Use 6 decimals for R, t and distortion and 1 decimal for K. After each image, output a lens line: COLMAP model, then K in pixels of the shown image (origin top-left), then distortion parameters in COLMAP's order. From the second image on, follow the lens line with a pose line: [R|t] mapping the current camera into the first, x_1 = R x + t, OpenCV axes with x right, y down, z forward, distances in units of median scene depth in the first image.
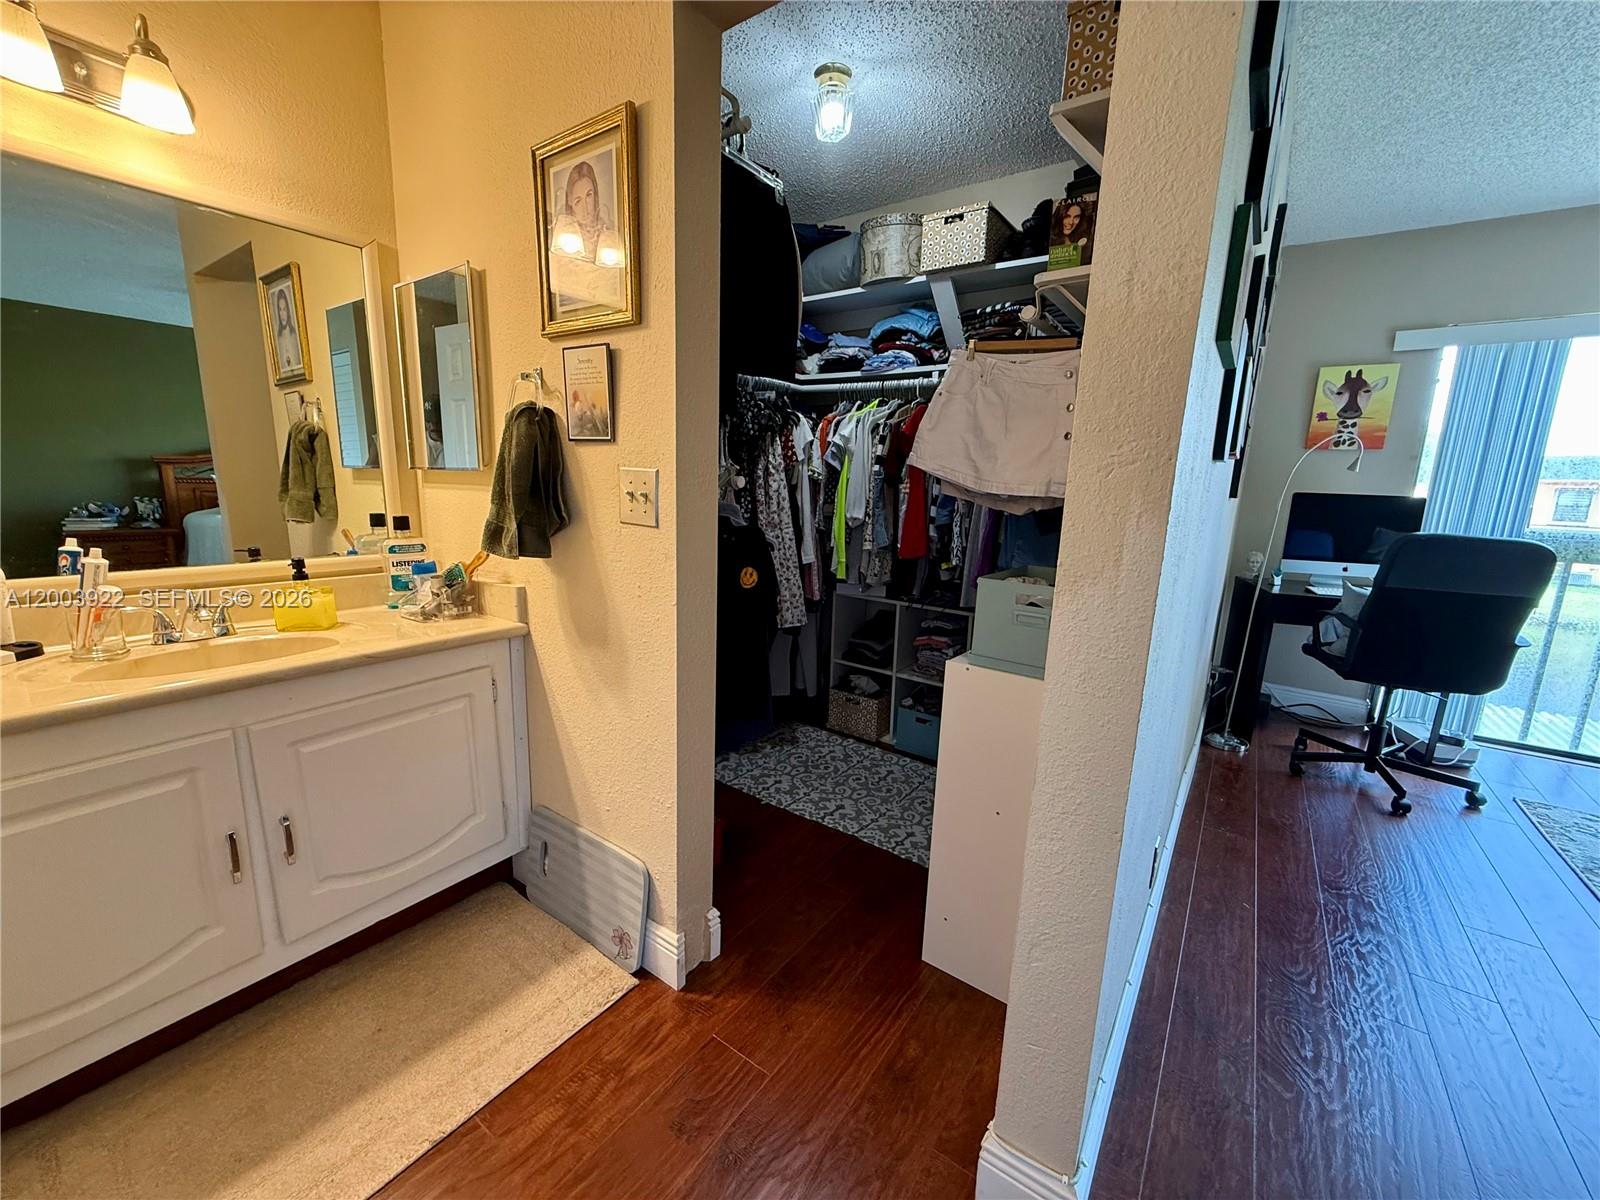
lens RADIAL K [[635.6, 0, 798.1], [0, 635.6, 601.3], [0, 0, 1]] dist [-0.000278, -0.000153]
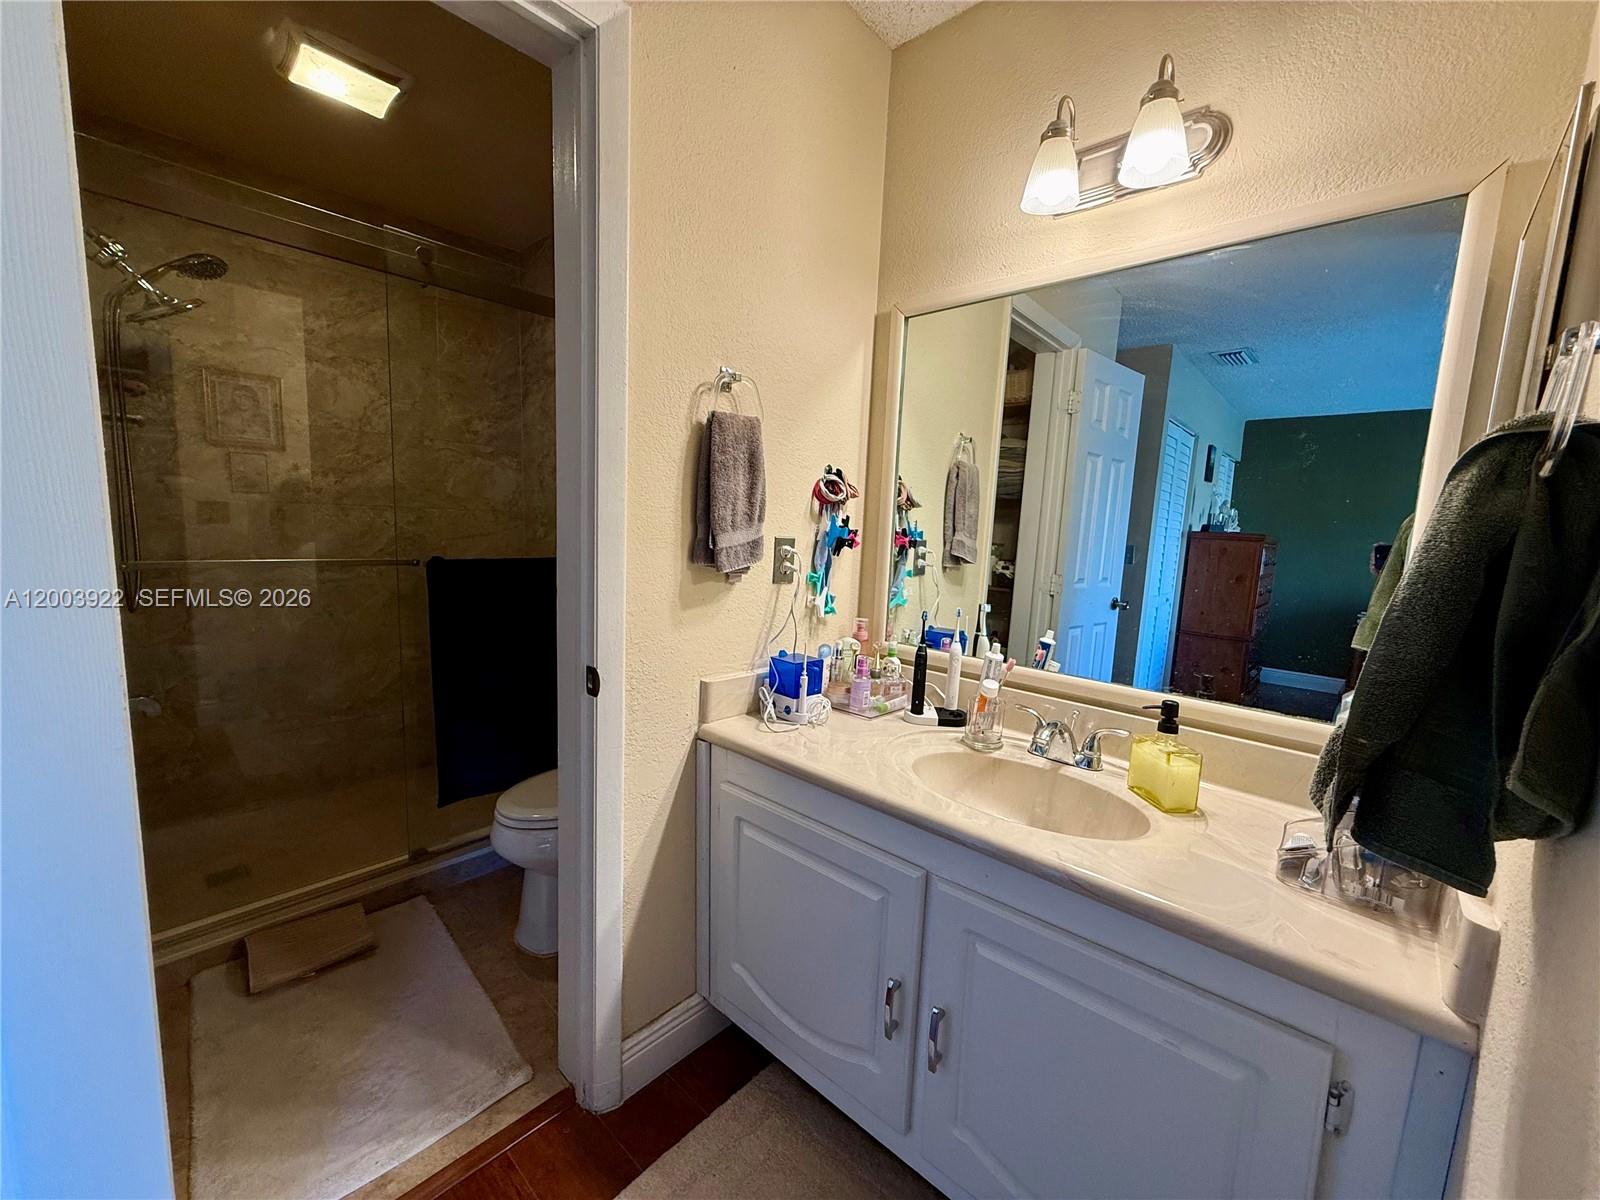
lens RADIAL K [[638.4, 0, 799.7], [0, 638.4, 602.1], [0, 0, 1]] dist [0.000226, -0.000052]
pose [[-0.108283, 0.098279, -0.989250, -0.025979], [-0.233960, 0.964632, 0.121443, -0.089448], [0.966197, 0.244596, -0.081460, 0.342770]]
